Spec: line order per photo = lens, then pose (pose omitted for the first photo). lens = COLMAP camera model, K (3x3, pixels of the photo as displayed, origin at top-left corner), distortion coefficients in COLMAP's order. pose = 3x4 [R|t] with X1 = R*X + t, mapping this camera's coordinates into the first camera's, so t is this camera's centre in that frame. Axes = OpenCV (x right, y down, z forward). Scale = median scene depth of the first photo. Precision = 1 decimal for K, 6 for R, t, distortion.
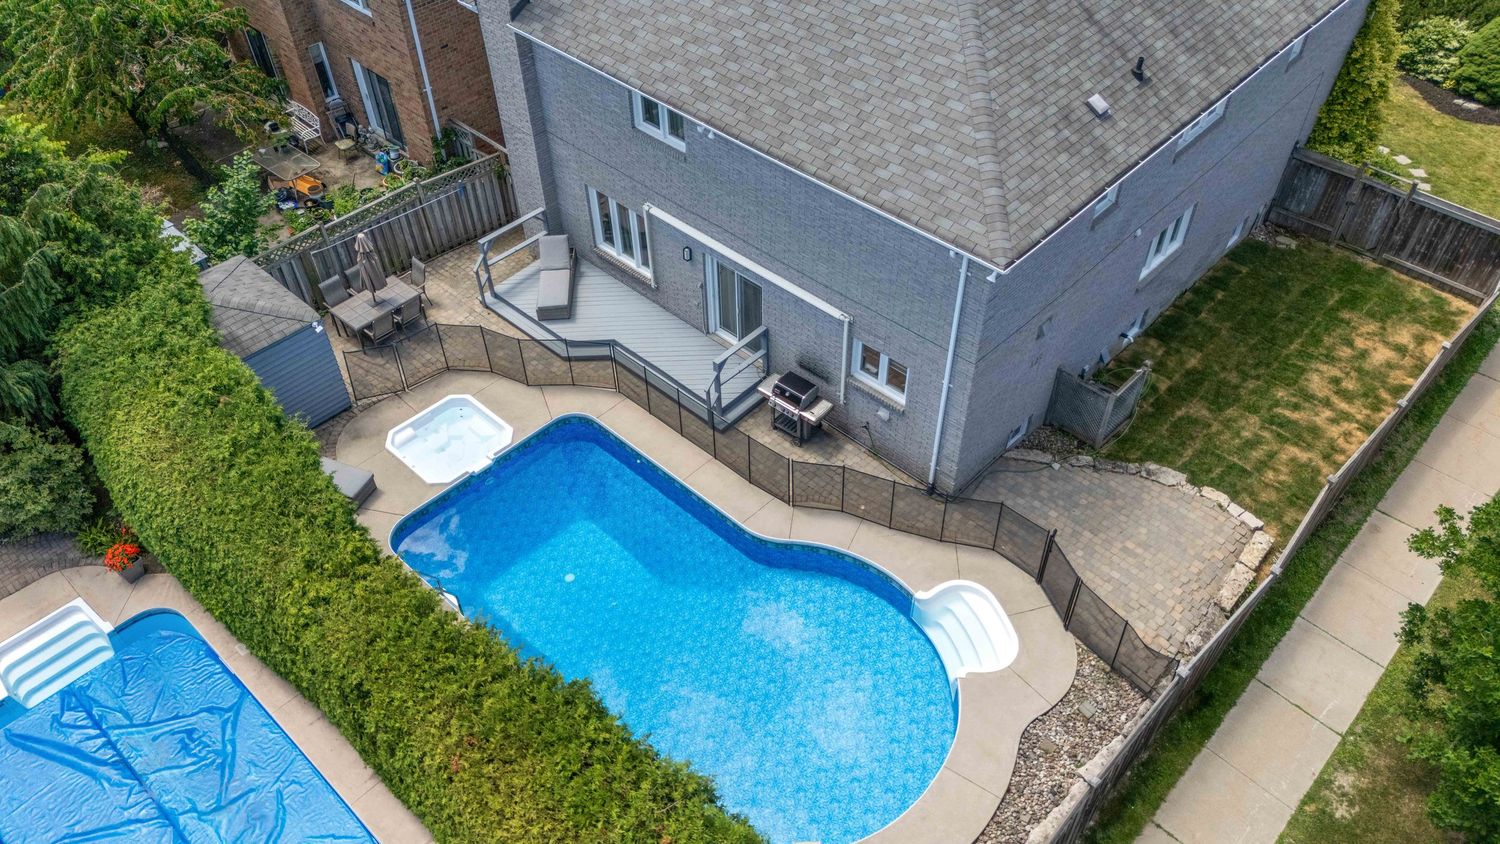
lens RADIAL K [[1109.7, 0, 749.9], [0, 1109.7, 419.7], [0, 0, 1]] dist [0.065406, -0.066101]
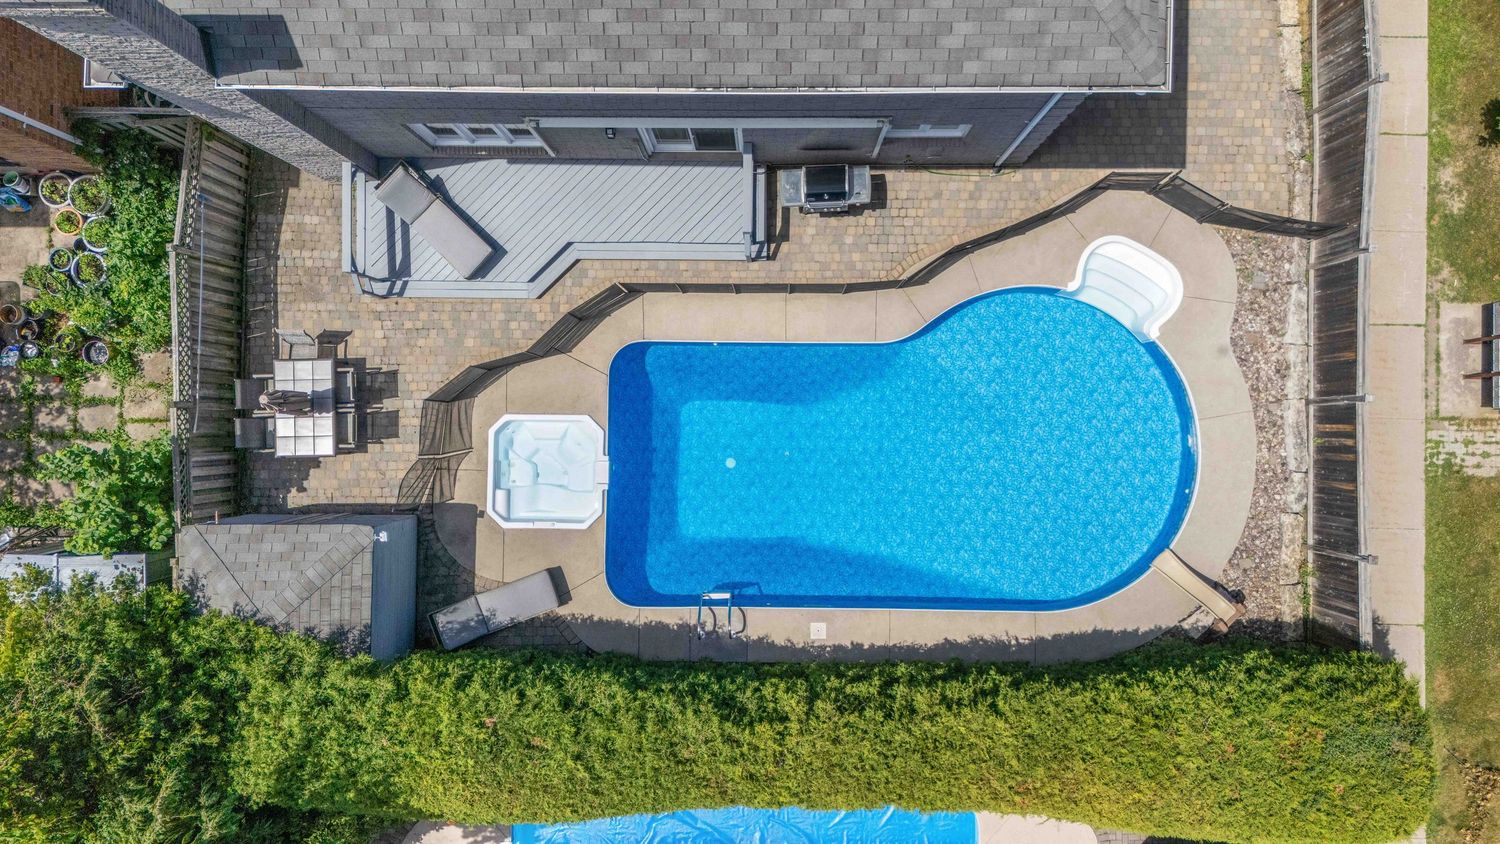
lens RADIAL K [[1109.7, 0, 752.0], [0, 1109.7, 421.7], [0, 0, 1]] dist [0.065406, -0.066101]
pose [[0.732512, -0.680747, 0.003064, -0.130243], [0.486215, 0.526327, 0.697550, -0.561301], [-0.476467, -0.509474, 0.716530, 0.322067]]
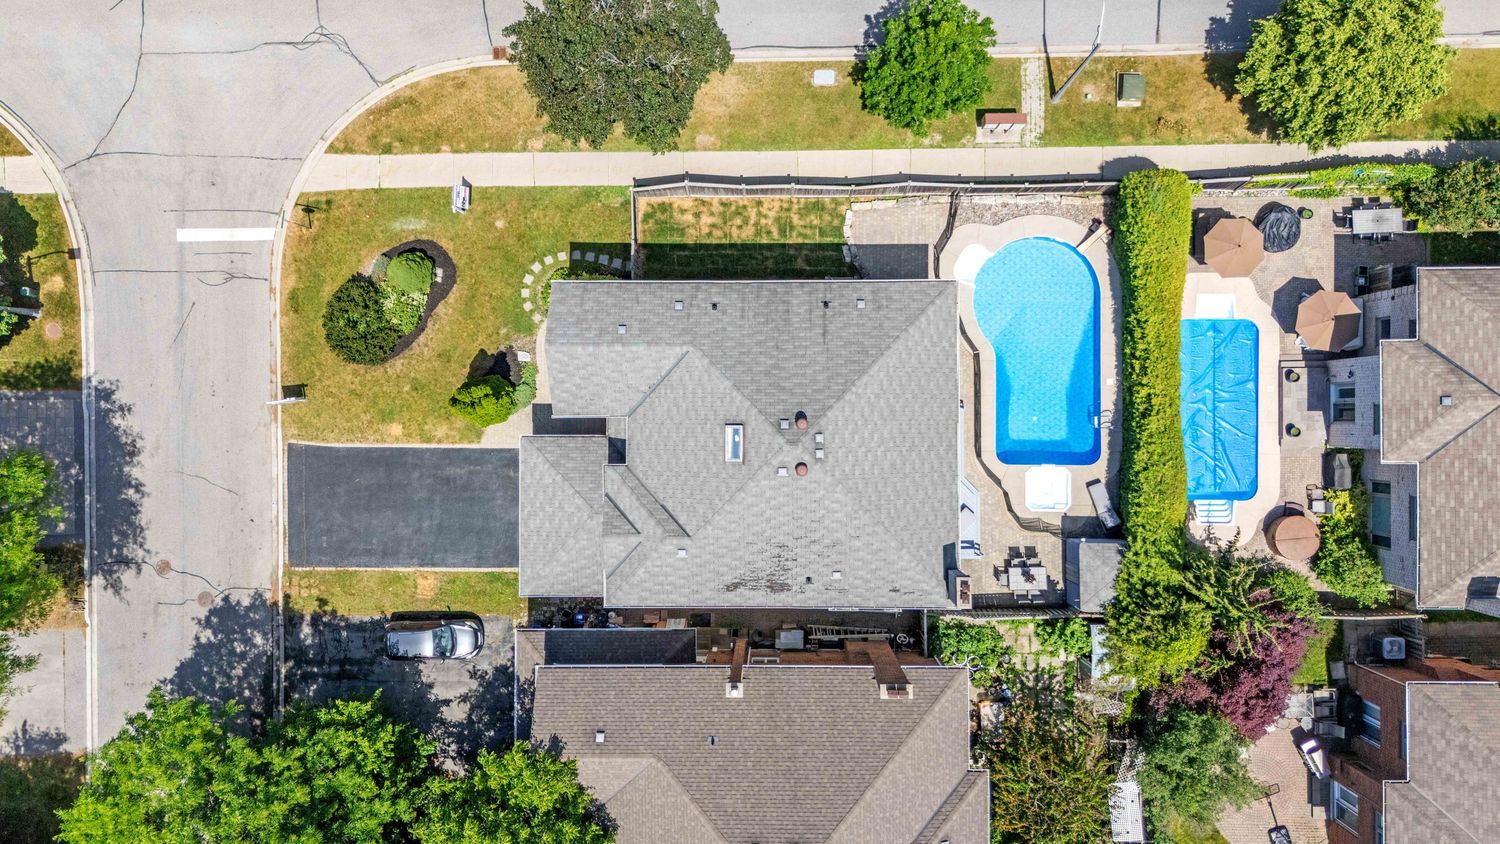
lens RADIAL K [[1109.7, 0, 753.0], [0, 1109.7, 420.0], [0, 0, 1]] dist [0.065406, -0.066101]
pose [[-0.688568, -0.724694, 0.026326, 0.193858], [0.533776, -0.481924, 0.694862, -1.885672], [-0.490875, 0.492512, 0.718661, -0.421409]]
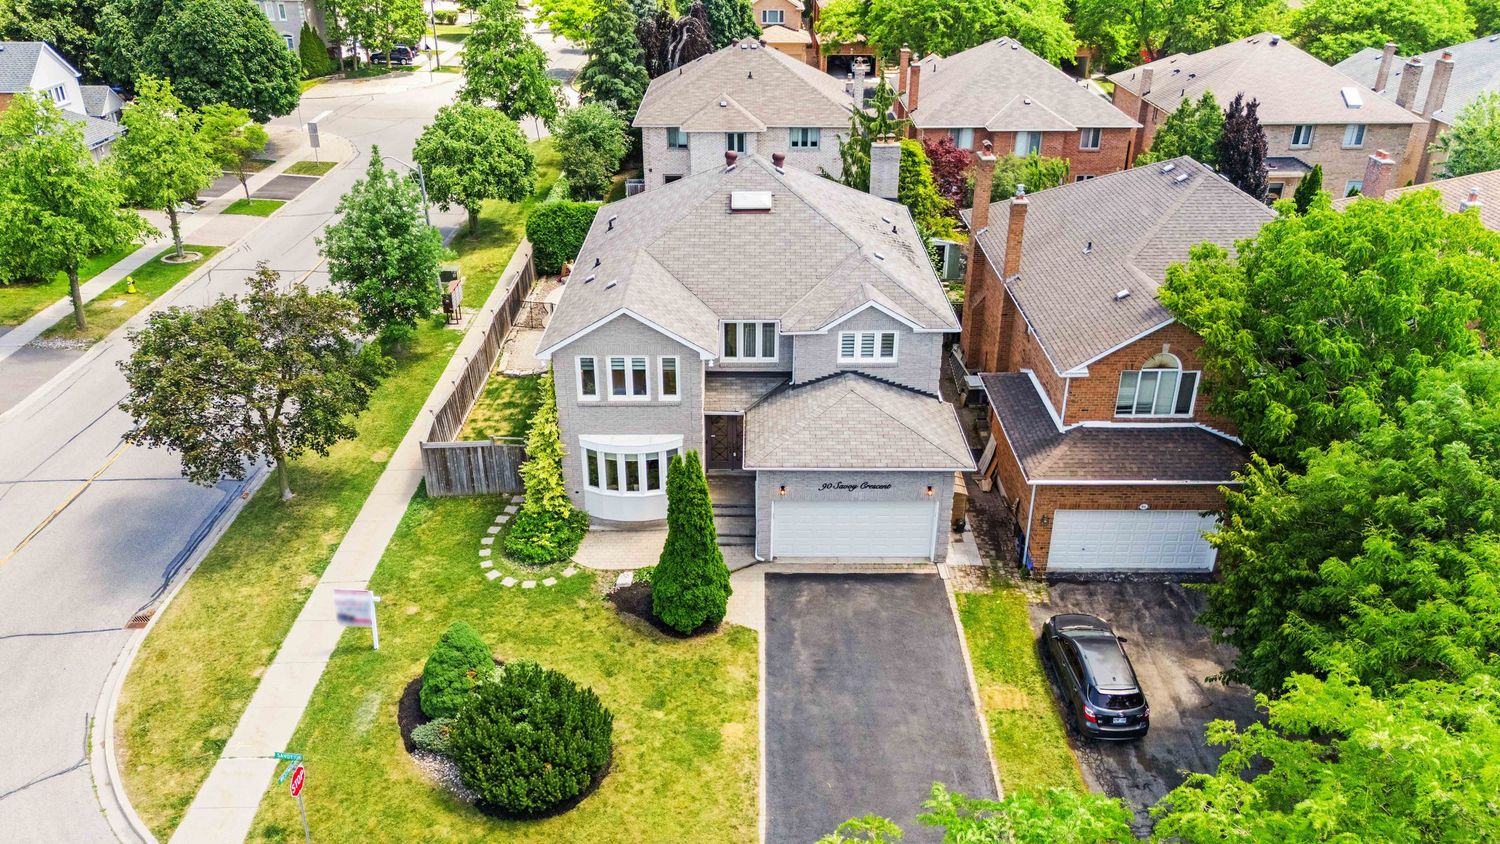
lens RADIAL K [[1109.7, 0, 748.2], [0, 1109.7, 412.1], [0, 0, 1]] dist [0.065406, -0.066101]
pose [[-0.726553, 0.311624, -0.612381, 1.463408], [-0.480459, 0.406722, 0.777005, -1.822888], [0.491202, 0.858759, -0.145783, 1.591943]]
